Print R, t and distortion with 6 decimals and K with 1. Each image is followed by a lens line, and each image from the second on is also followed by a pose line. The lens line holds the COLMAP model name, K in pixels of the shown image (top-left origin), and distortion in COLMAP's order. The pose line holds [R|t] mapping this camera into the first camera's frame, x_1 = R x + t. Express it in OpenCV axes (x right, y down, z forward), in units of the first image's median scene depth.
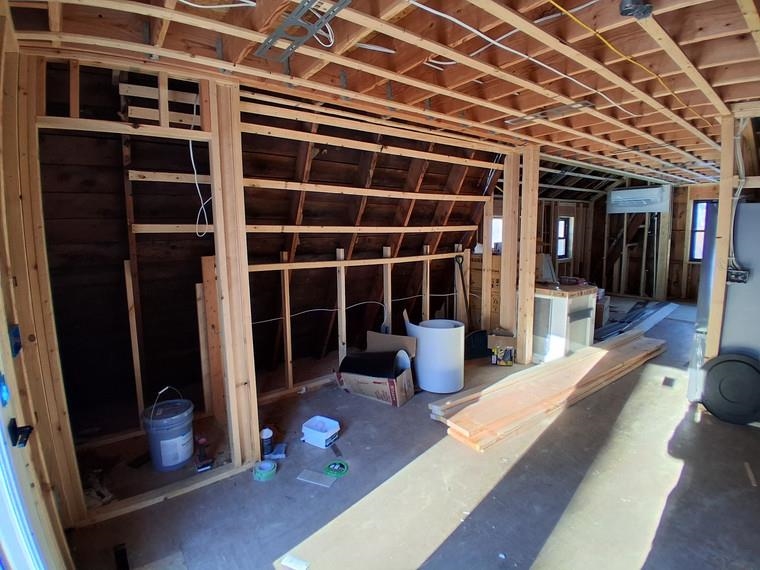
lens RADIAL K [[375.4, 0, 380.0], [0, 375.4, 285.0], [0, 0, 1]] dist [-0.031360, -0.000201]
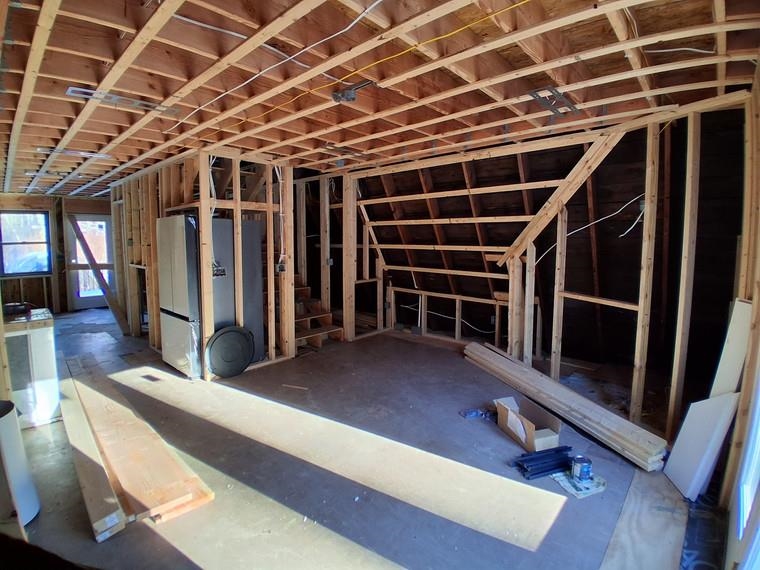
lens RADIAL K [[375.4, 0, 380.0], [0, 375.4, 285.0], [0, 0, 1]] dist [-0.031360, -0.000201]
pose [[-0.153895, -0.114132, 0.981473, -0.520835], [0.151405, 0.978852, 0.137567, -0.078686], [-0.976418, 0.169771, -0.133361, 0.619613]]
